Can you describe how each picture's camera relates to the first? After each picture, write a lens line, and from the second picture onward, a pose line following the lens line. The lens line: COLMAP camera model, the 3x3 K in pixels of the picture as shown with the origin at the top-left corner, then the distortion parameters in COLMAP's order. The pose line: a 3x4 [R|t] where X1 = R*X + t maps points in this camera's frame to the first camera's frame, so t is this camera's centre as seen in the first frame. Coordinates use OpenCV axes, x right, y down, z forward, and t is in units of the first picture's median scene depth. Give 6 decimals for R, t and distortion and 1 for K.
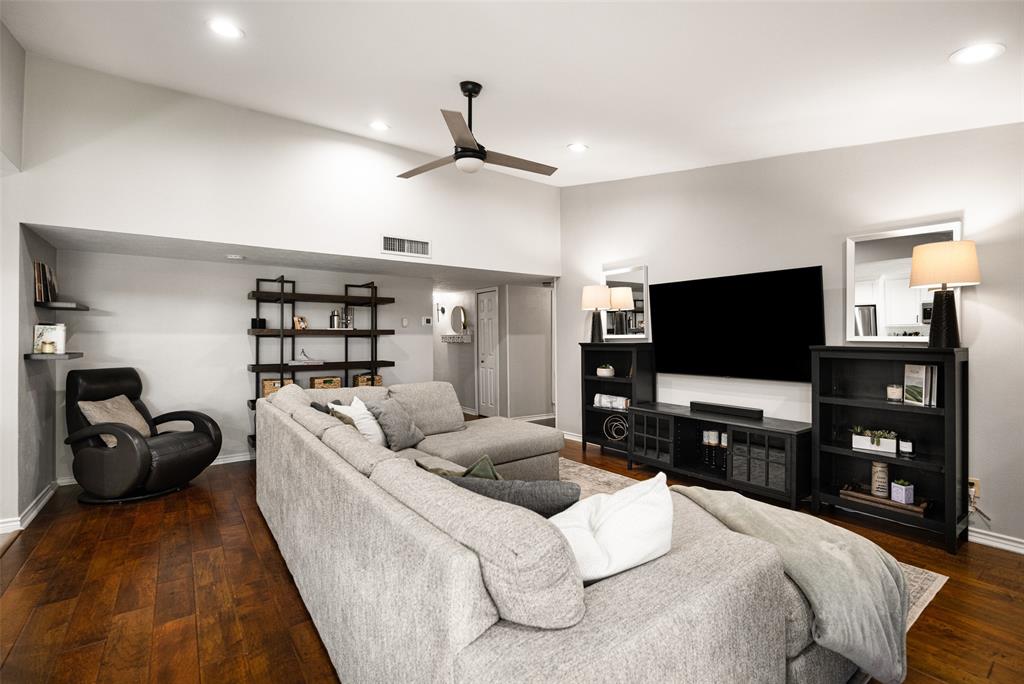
lens RADIAL K [[468.6, 0, 510.6], [0, 468.6, 343.1], [0, 0, 1]] dist [-0.015510, 0.000097]
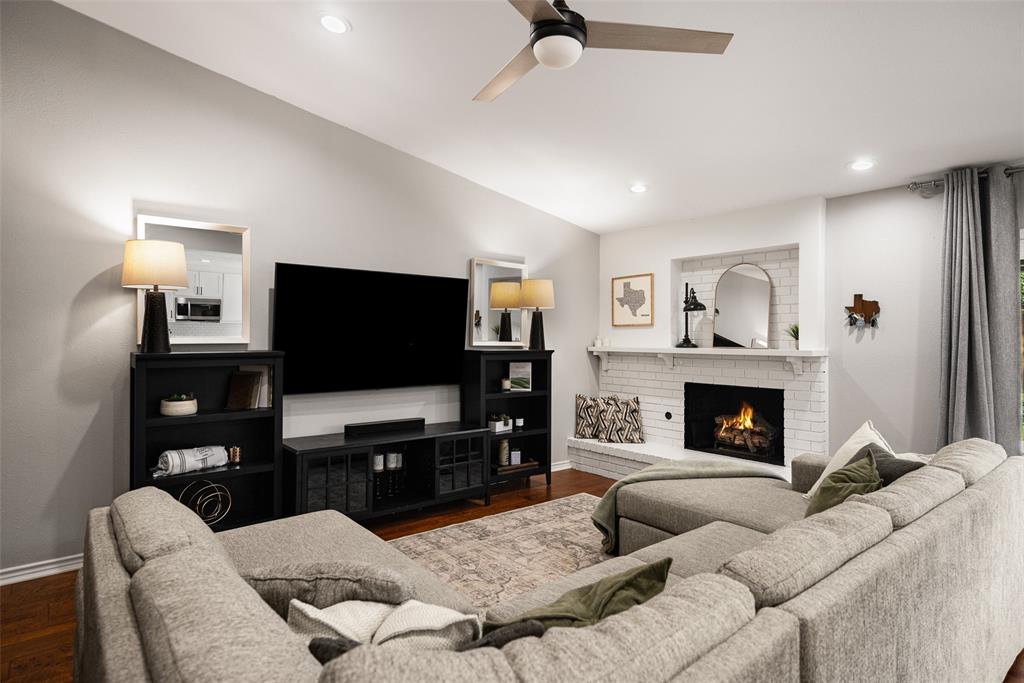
lens RADIAL K [[538.8, 0, 514.7], [0, 538.8, 344.0], [0, 0, 1]] dist [-0.003625, -0.000539]
pose [[-0.065554, -0.003136, 0.997844, -0.686816], [0.008742, 0.999955, 0.003717, -0.014376], [-0.997811, 0.008966, -0.065523, 1.033774]]
